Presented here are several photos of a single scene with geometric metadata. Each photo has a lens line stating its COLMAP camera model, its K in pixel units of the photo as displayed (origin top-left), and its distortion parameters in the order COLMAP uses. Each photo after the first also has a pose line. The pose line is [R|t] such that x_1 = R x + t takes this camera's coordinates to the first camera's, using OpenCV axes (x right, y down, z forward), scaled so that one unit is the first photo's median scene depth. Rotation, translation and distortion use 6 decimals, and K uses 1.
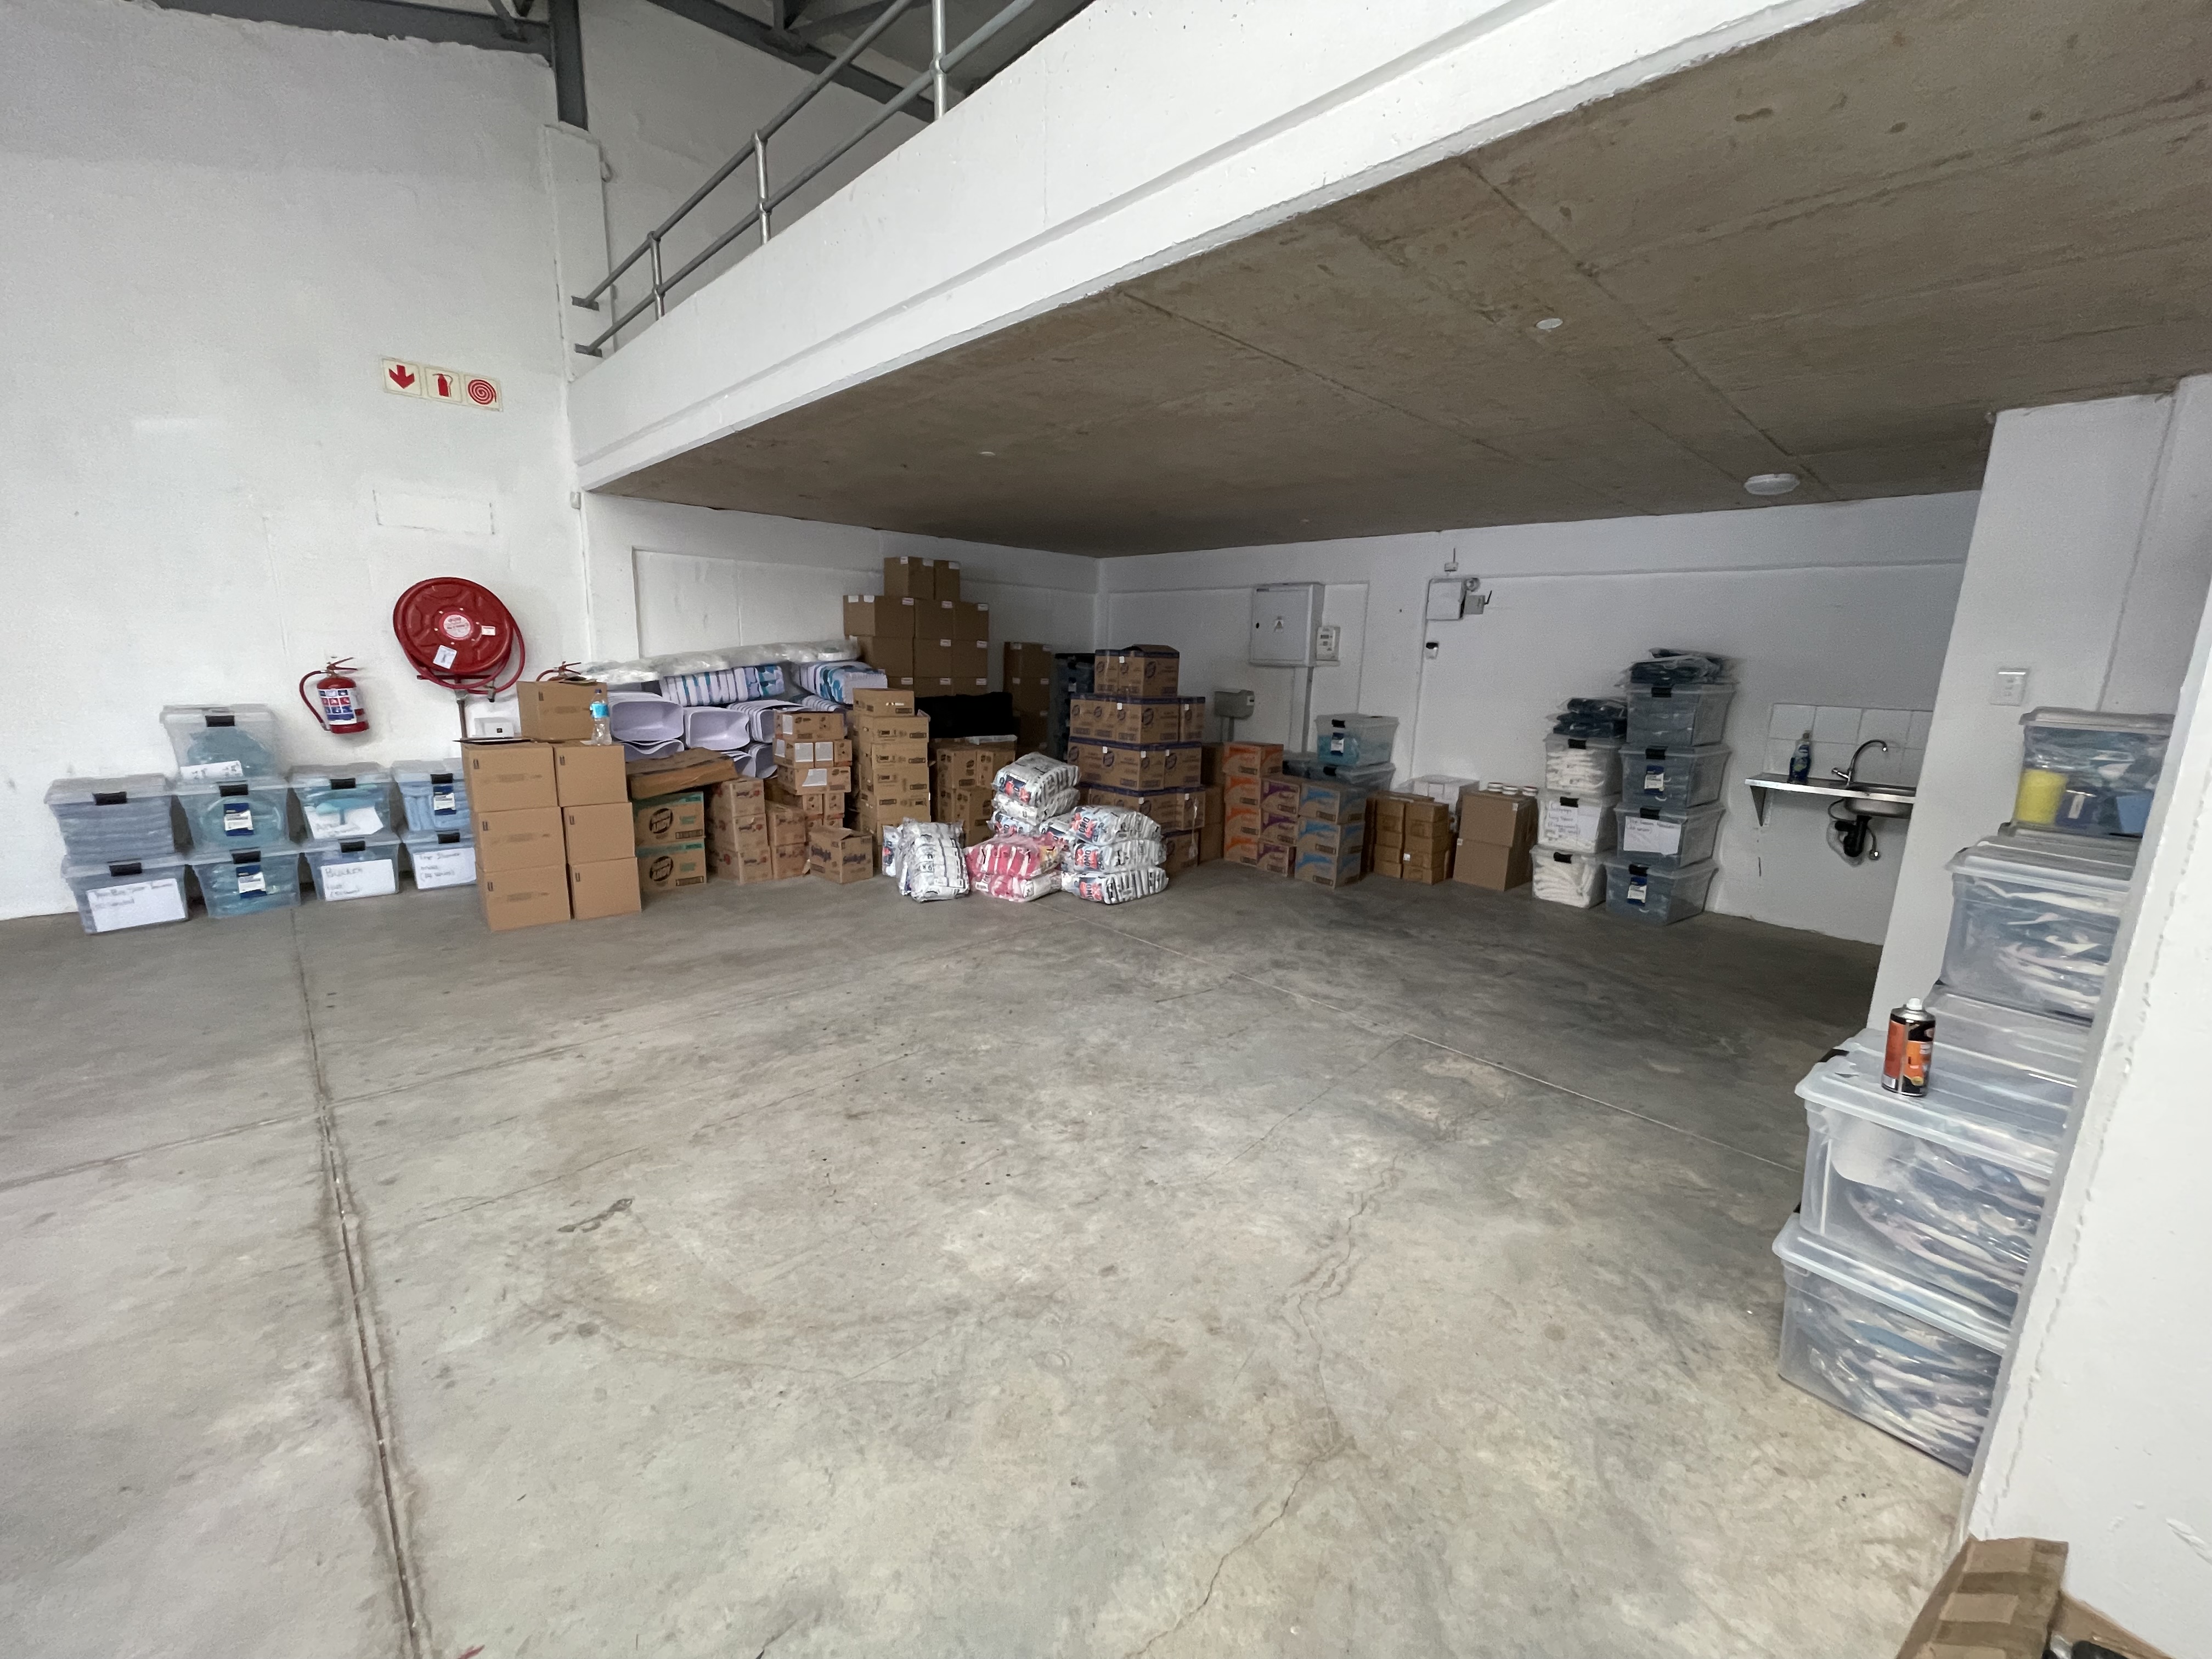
lens RADIAL K [[892.2, 0, 1106.0], [0, 892.2, 829.5], [0, 0, 1]] dist [-0.001469, 0.005879]
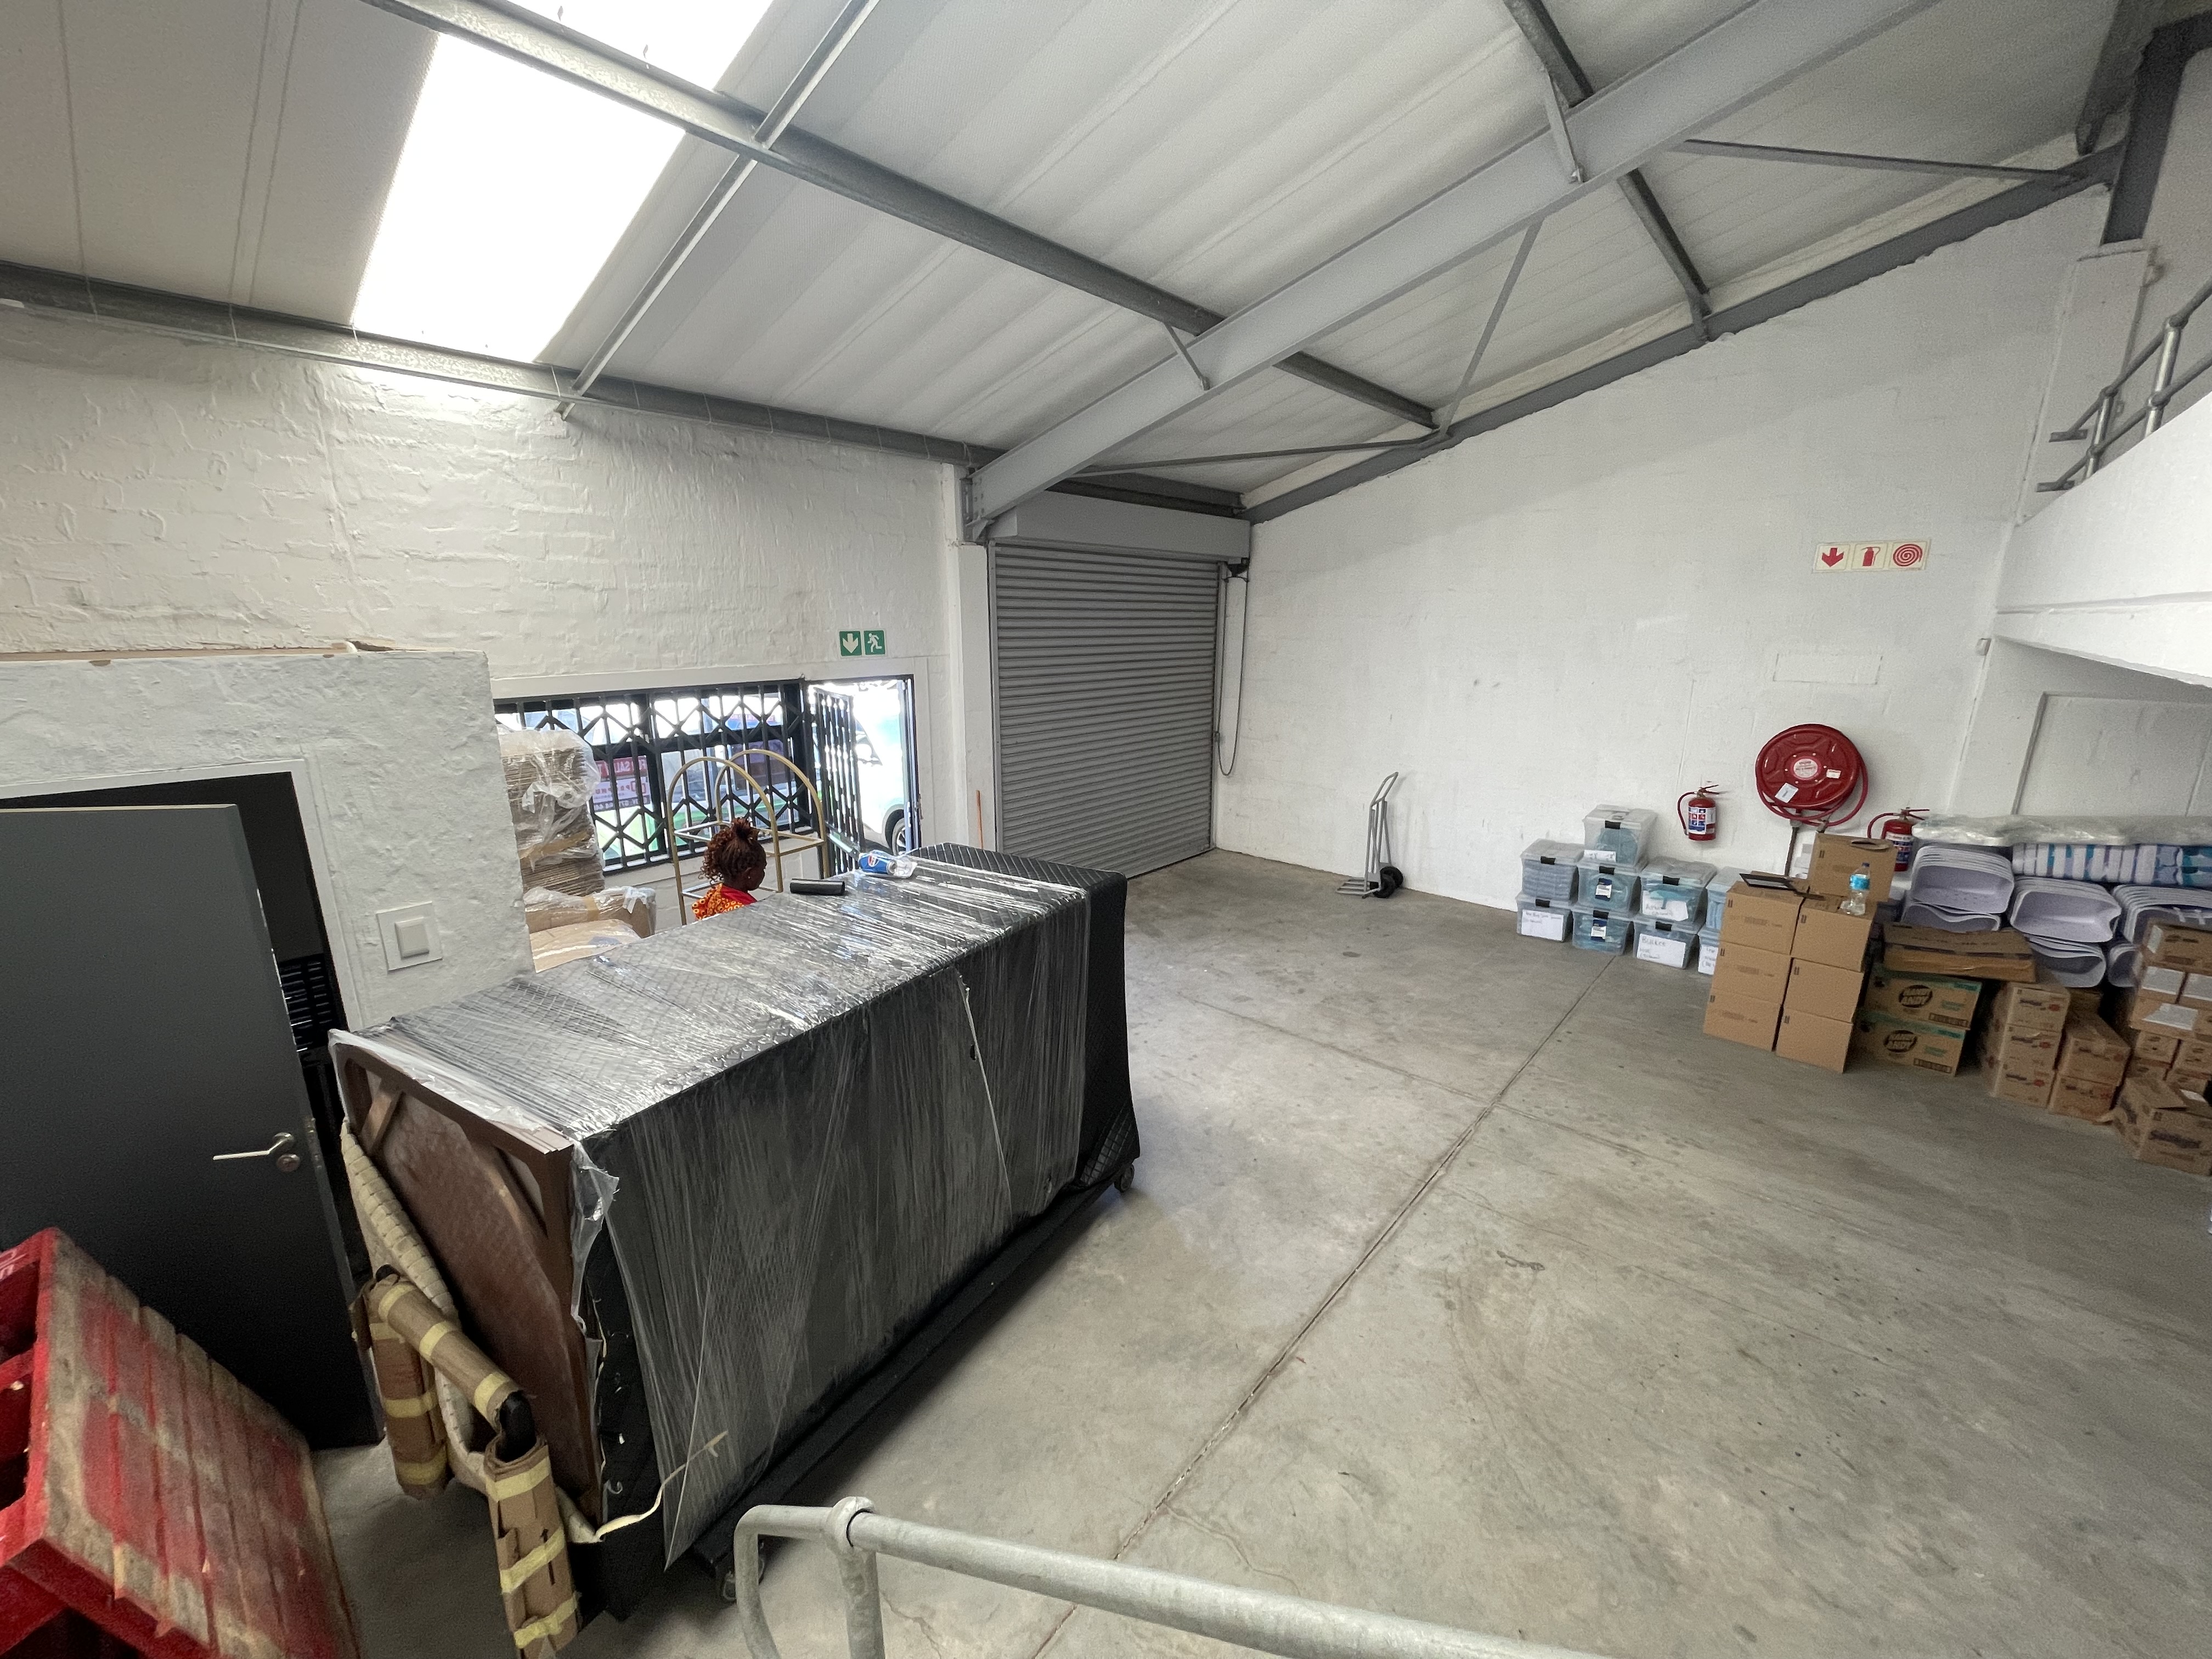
lens RADIAL K [[882.7, 0, 1109.5], [0, 882.7, 855.9], [0, 0, 1]] dist [-0.002763, 0.000145]
pose [[0.101827, 0.237861, -0.965947, 0.343517], [-0.192793, 0.957303, 0.215409, -0.222200], [0.975942, 0.164293, 0.143338, -0.013465]]
